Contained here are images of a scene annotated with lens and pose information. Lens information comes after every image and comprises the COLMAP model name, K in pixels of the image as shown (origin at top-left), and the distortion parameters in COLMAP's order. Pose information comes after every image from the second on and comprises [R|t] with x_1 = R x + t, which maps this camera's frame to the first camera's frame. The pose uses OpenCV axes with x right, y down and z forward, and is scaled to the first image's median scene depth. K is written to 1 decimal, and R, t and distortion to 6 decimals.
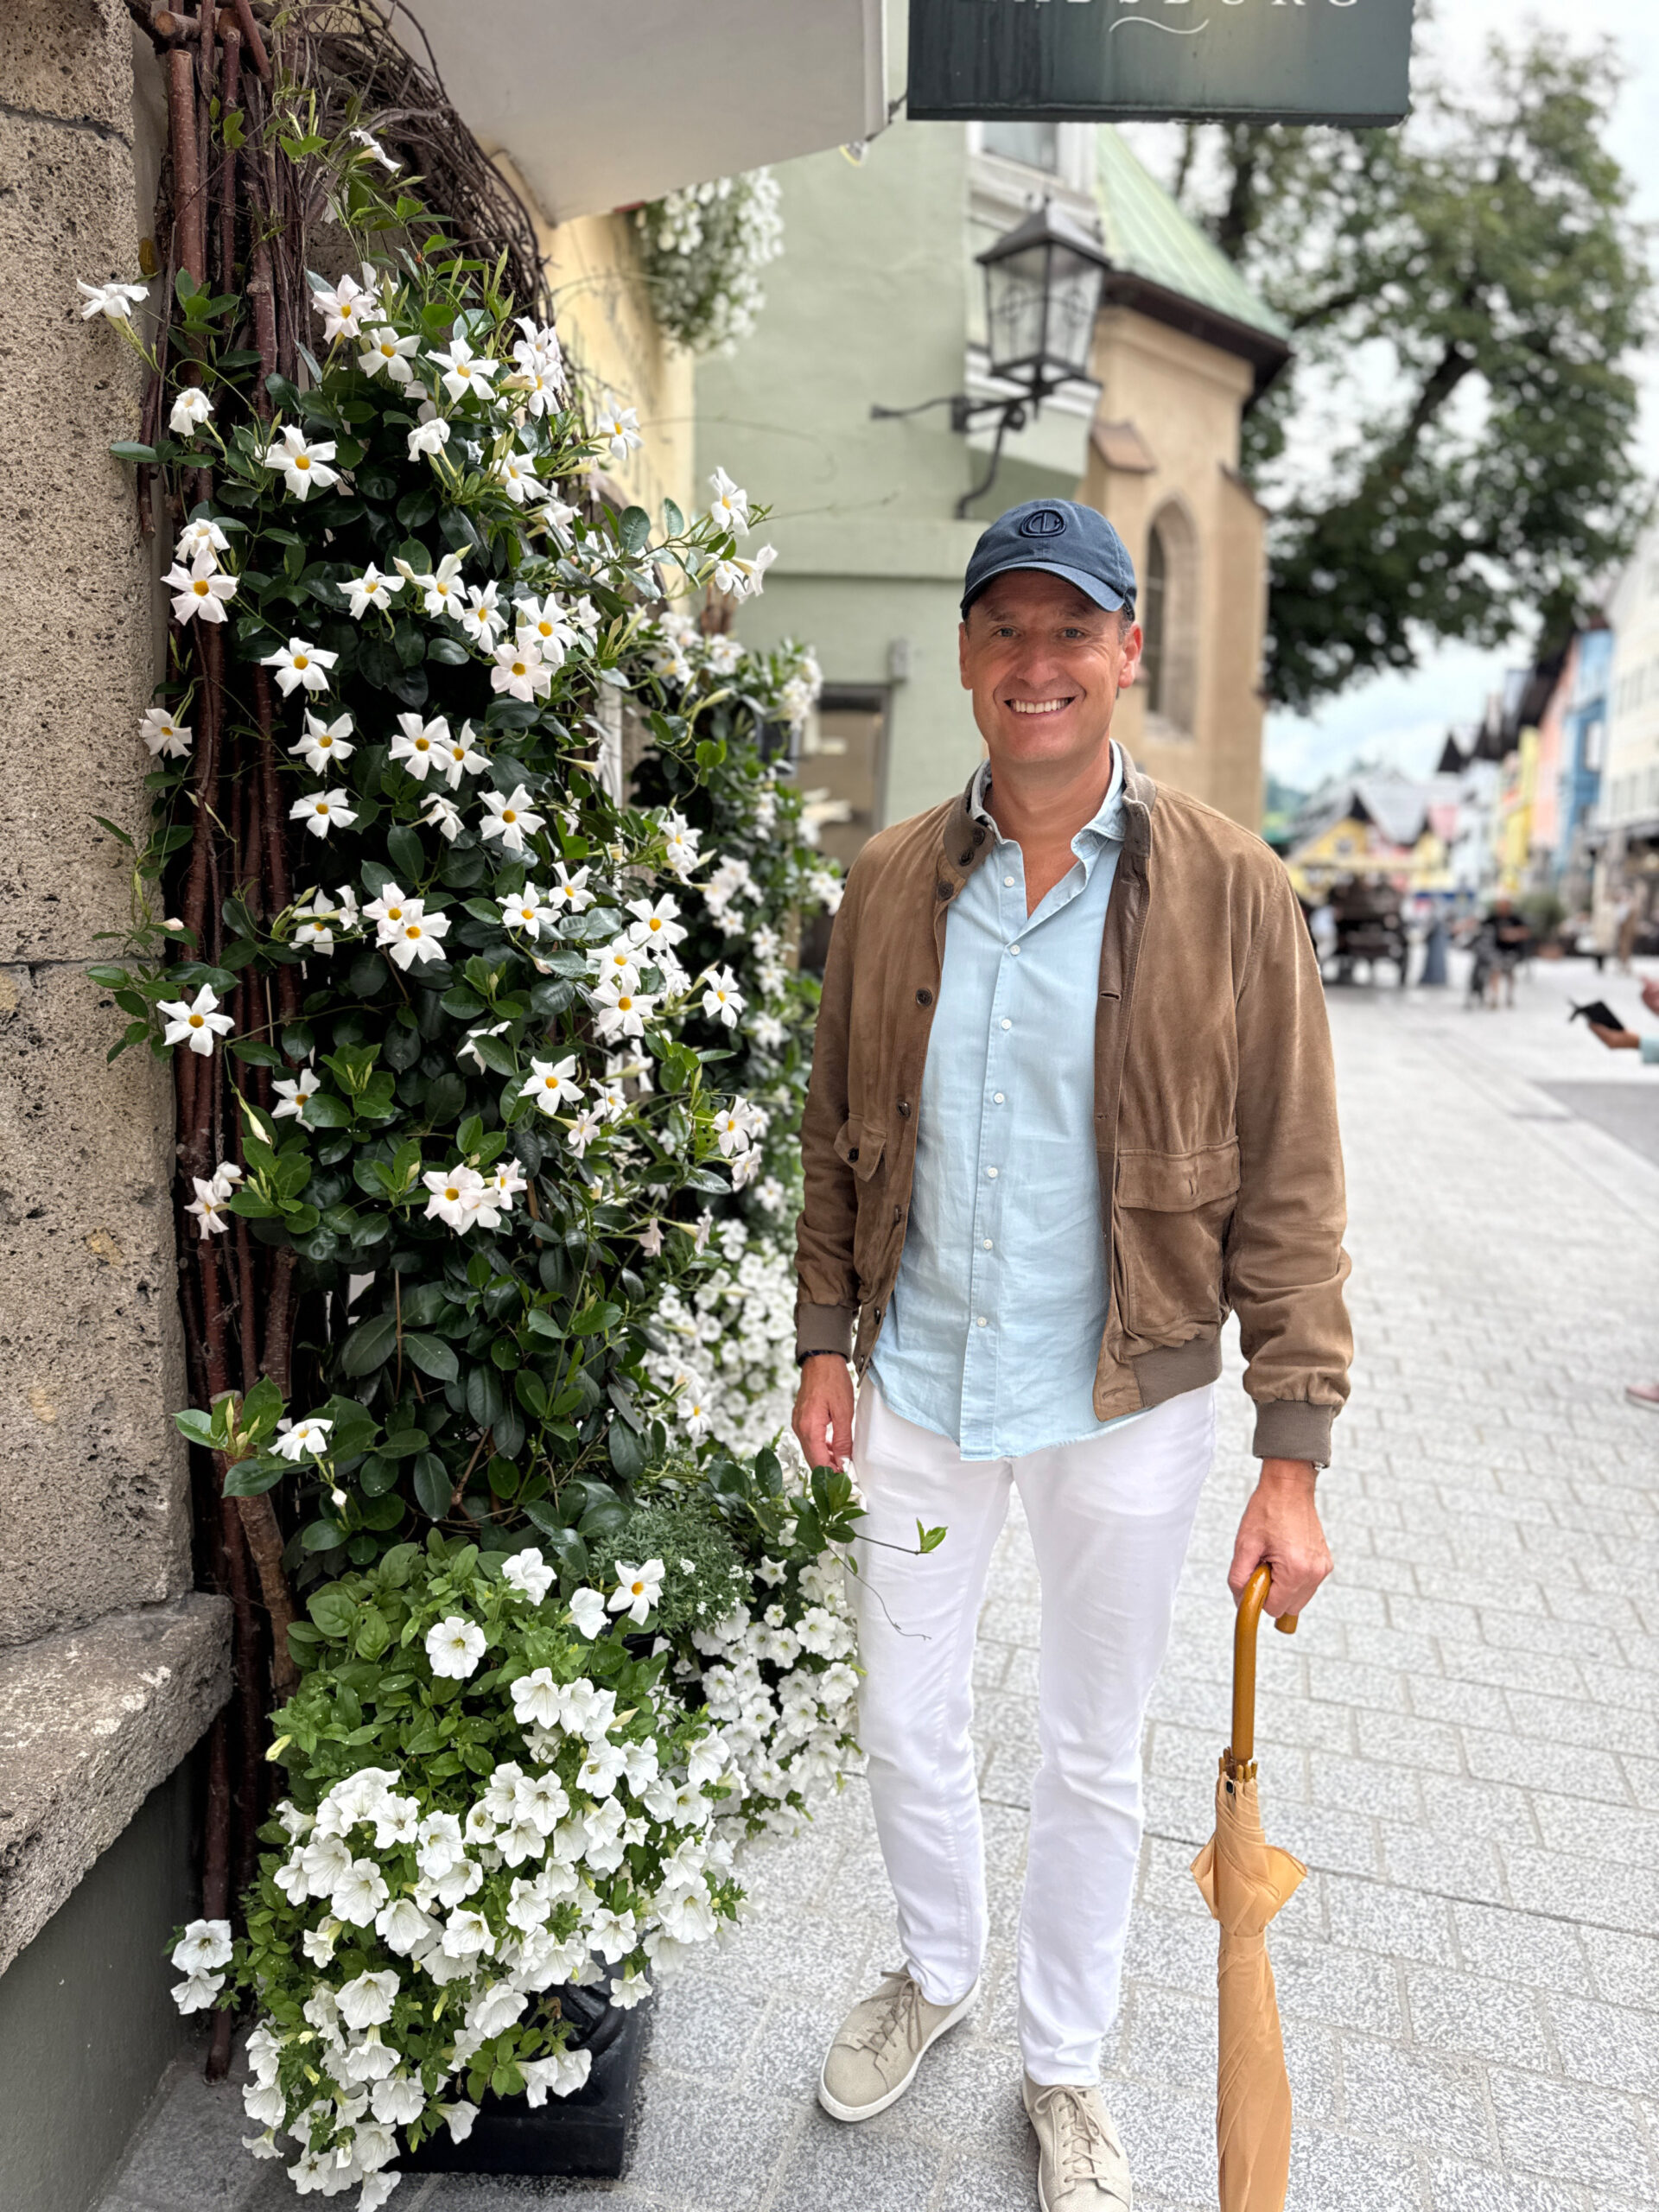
lens RADIAL K [[1572.5, 0, 842.8], [0, 1572.5, 1097.2], [0, 0, 1]] dist [0.016094, -0.016791]
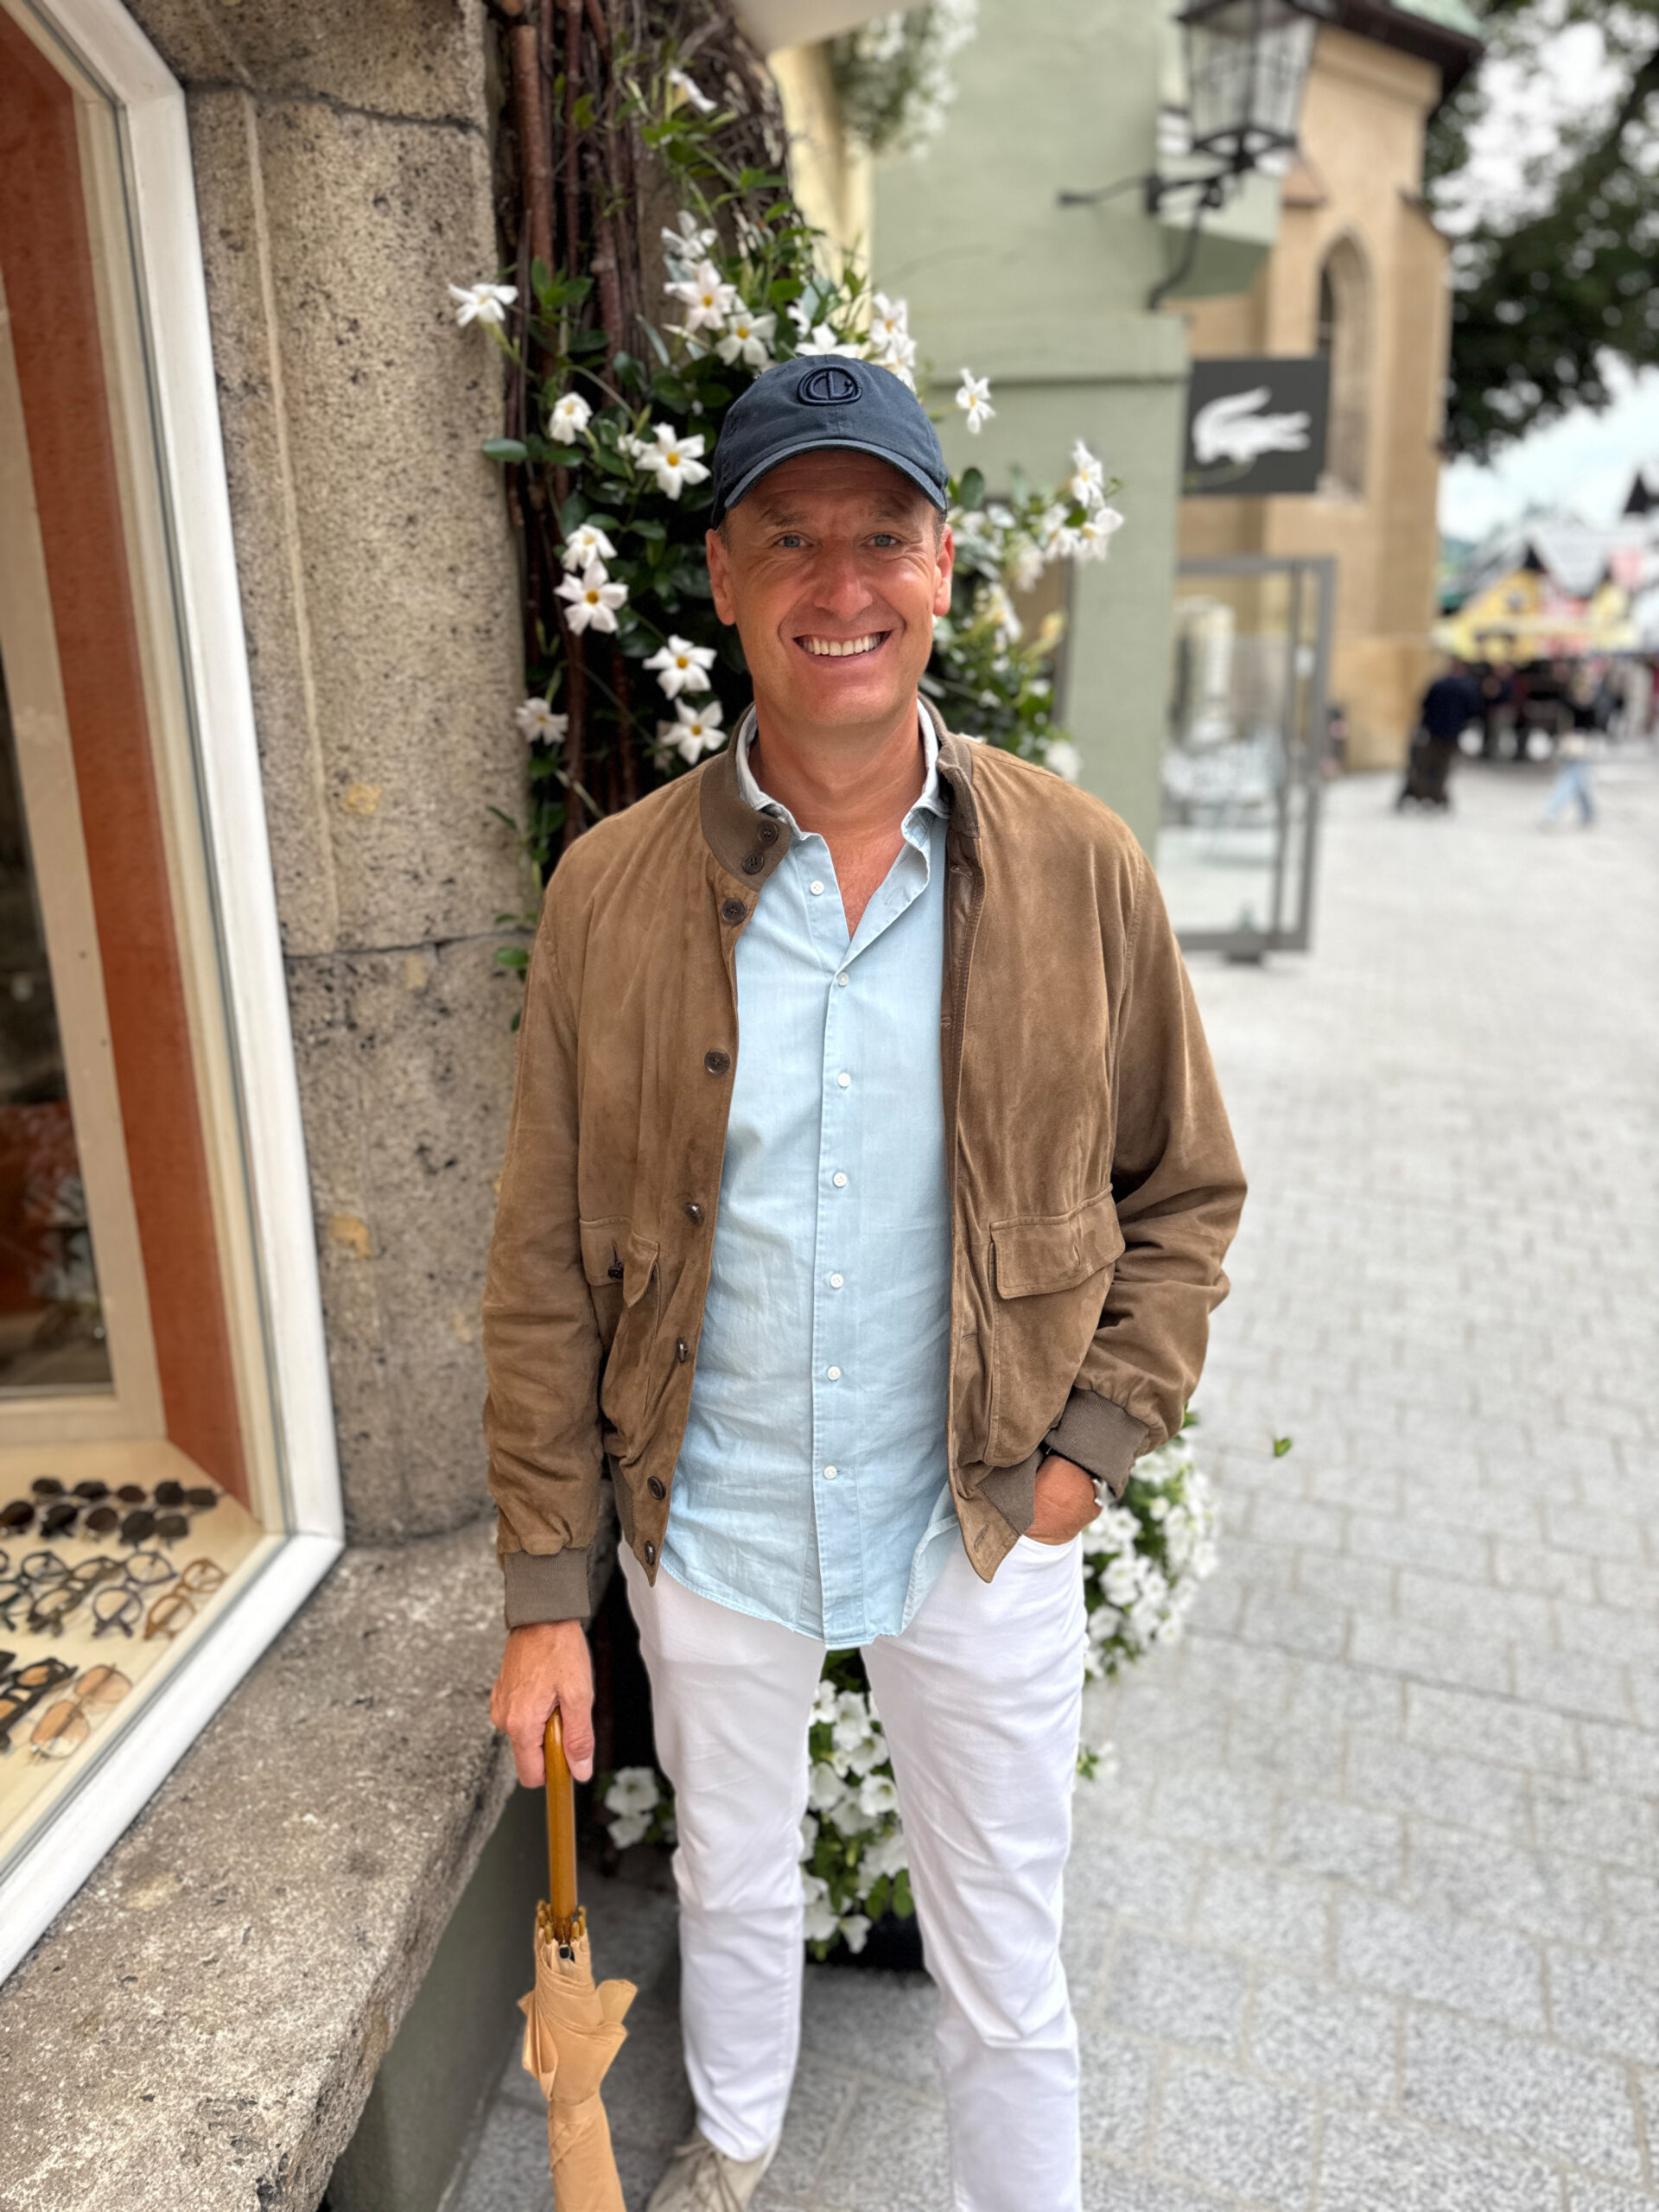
lens RADIAL K [[1572.5, 0, 824.7], [0, 1572.5, 1091.7], [0, 0, 1]] dist [0.016094, -0.016791]
pose [[0.995326, -0.011456, -0.095892, -0.136180], [0.023978, 0.991162, 0.130474, -0.113279], [0.093550, -0.132164, 0.986803, -0.063321]]
